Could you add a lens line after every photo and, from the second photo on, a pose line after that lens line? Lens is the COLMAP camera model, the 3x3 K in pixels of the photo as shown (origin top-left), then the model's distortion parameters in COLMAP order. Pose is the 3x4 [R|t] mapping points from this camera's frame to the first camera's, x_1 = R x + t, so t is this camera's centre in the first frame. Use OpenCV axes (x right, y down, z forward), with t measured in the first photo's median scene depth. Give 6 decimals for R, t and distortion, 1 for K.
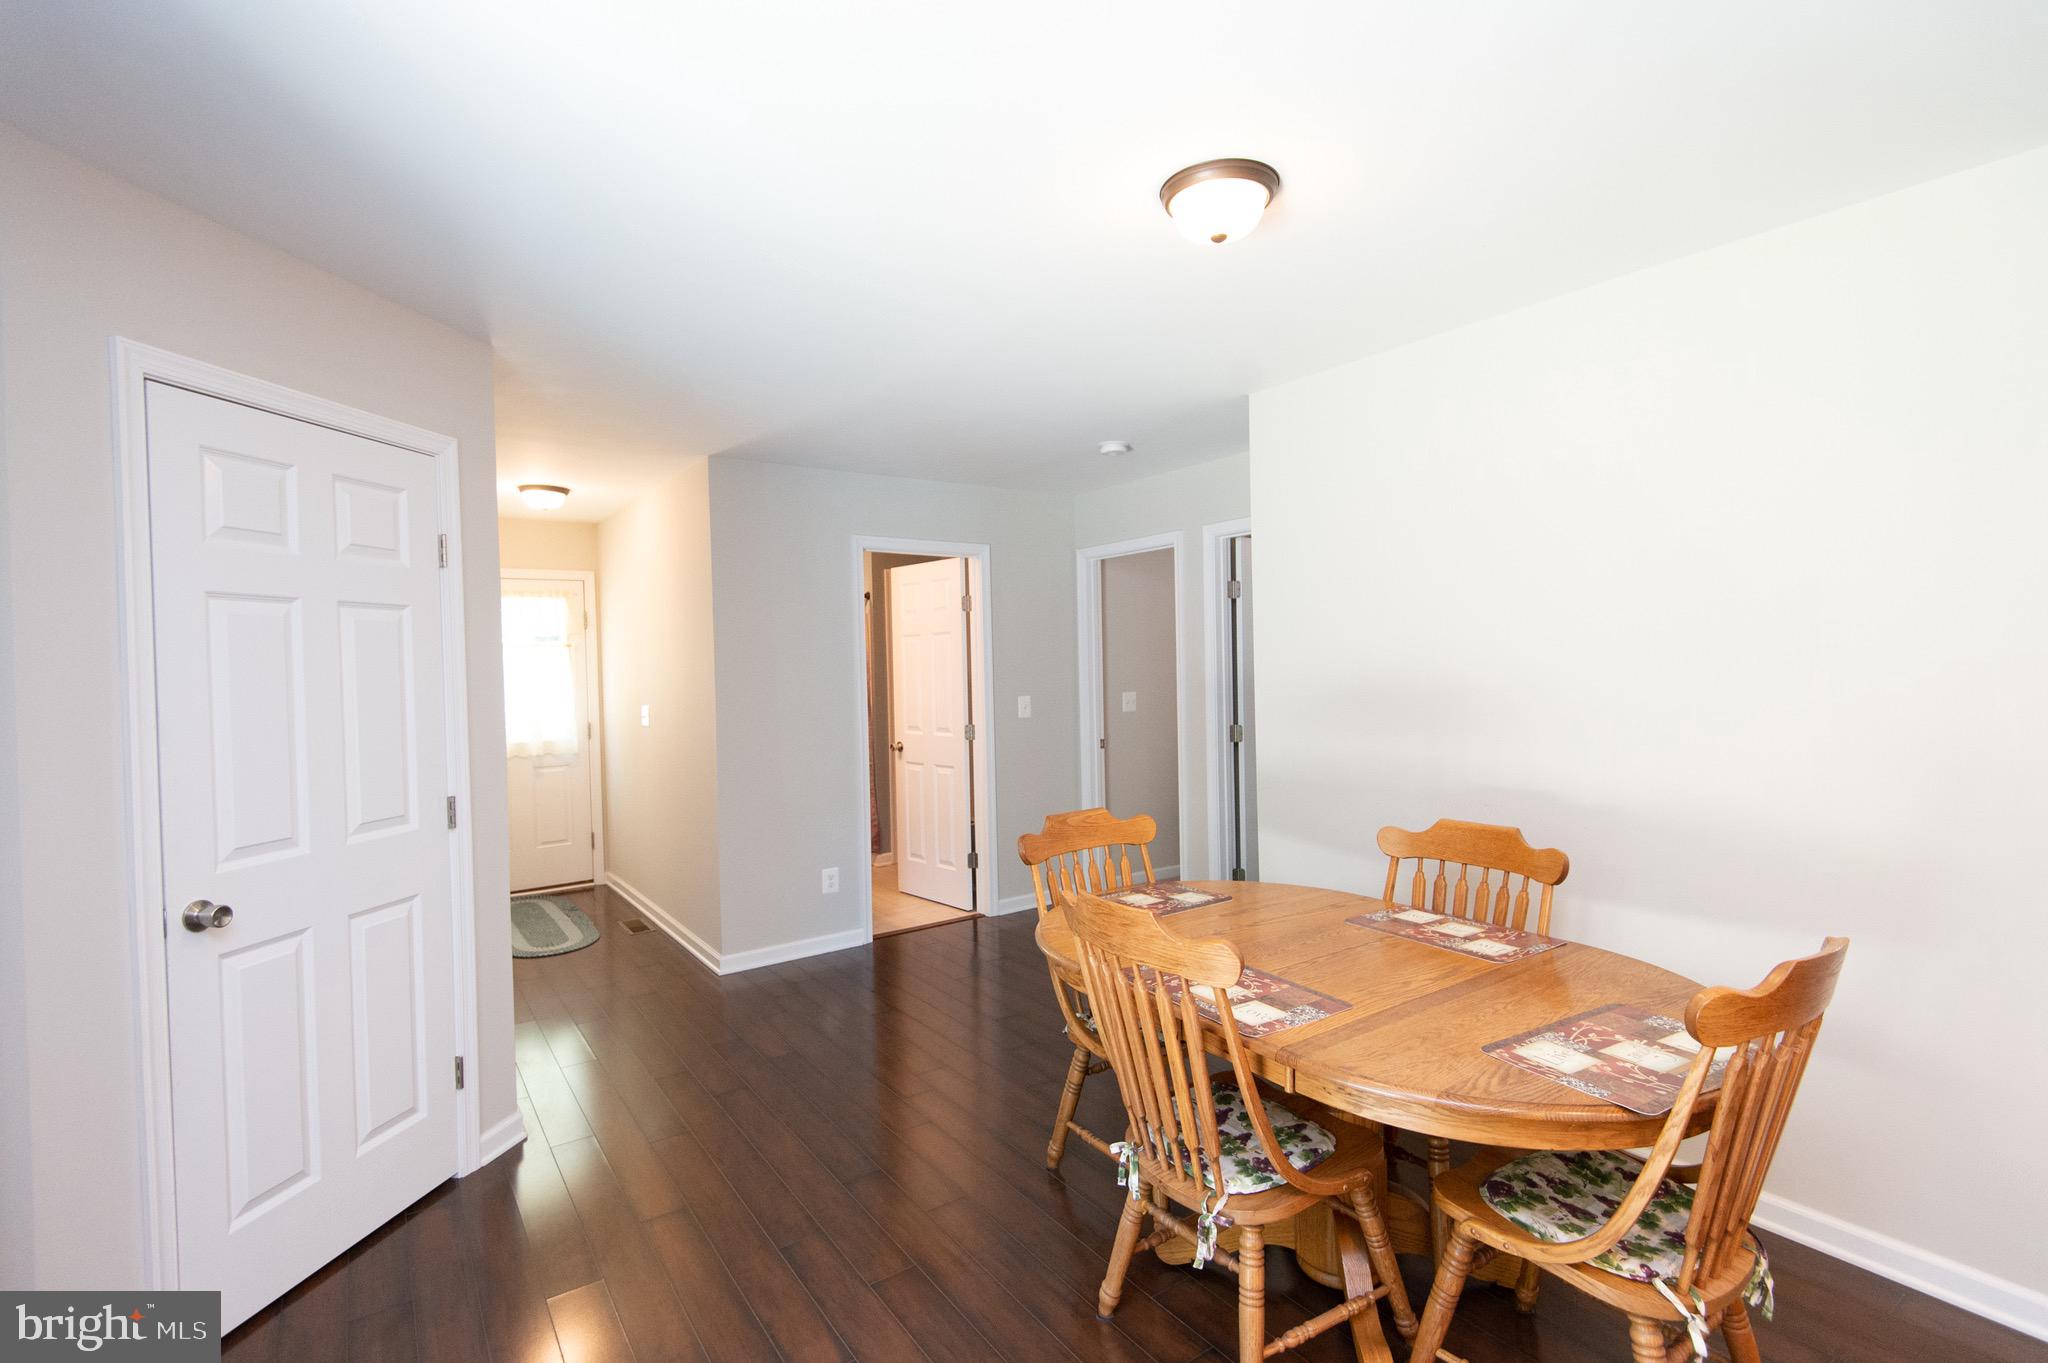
lens RADIAL K [[934.8, 0, 1032.3], [0, 934.8, 688.9], [0, 0, 1]] dist [0.016969, -0.006048]
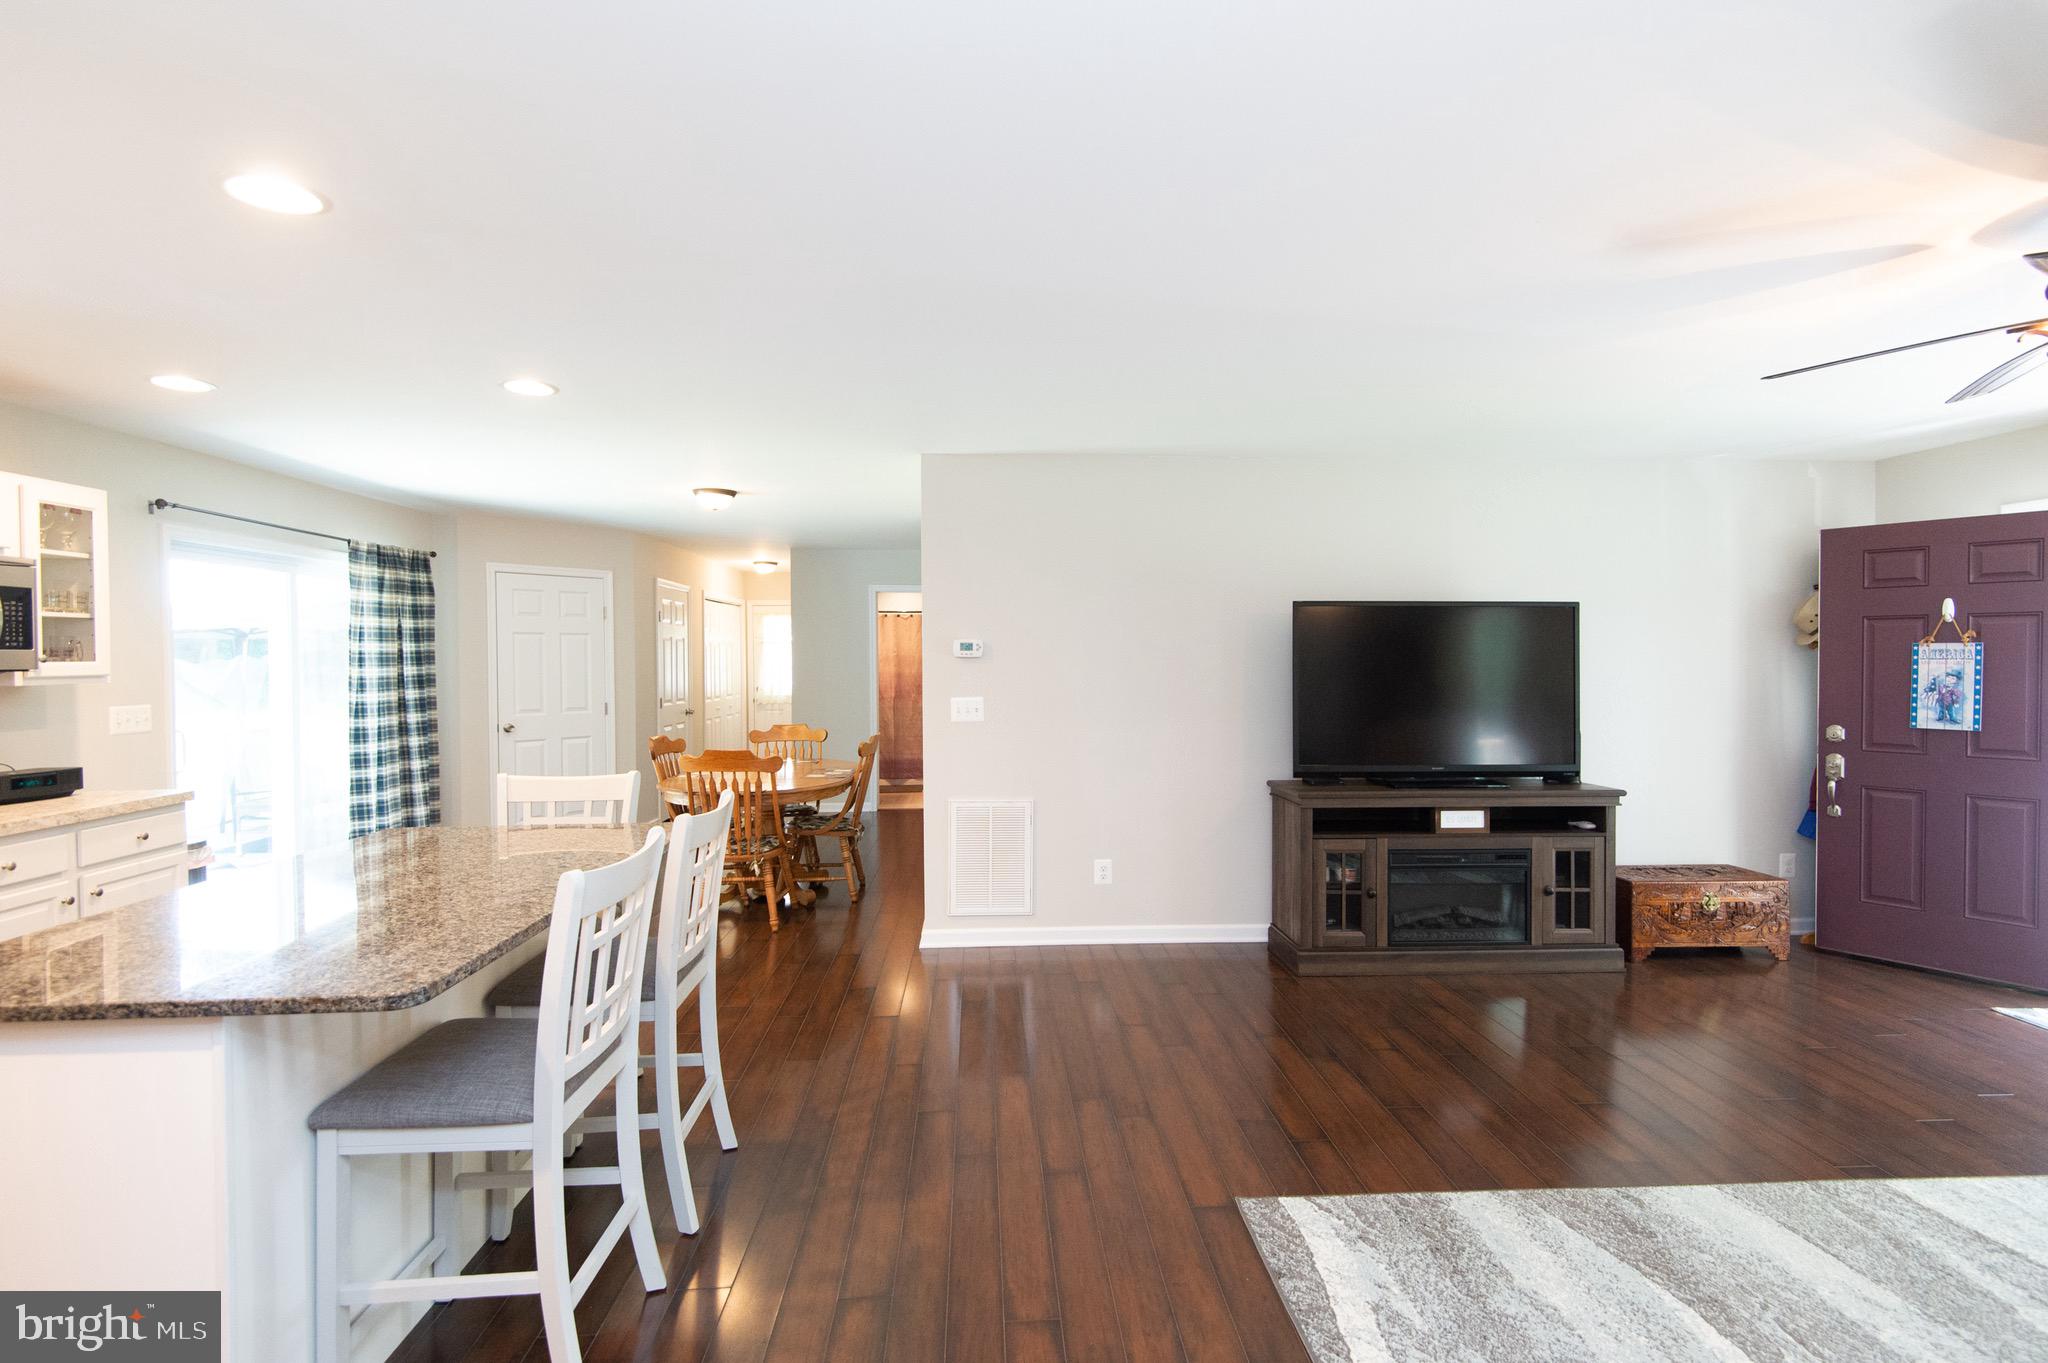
lens RADIAL K [[934.8, 0, 1042.3], [0, 934.8, 681.1], [0, 0, 1]] dist [0.016969, -0.006048]
pose [[0.856633, 0.031506, -0.514964, 1.854855], [-0.028476, 0.999499, 0.013781, -0.020986], [0.515140, 0.002859, 0.857101, -0.673396]]
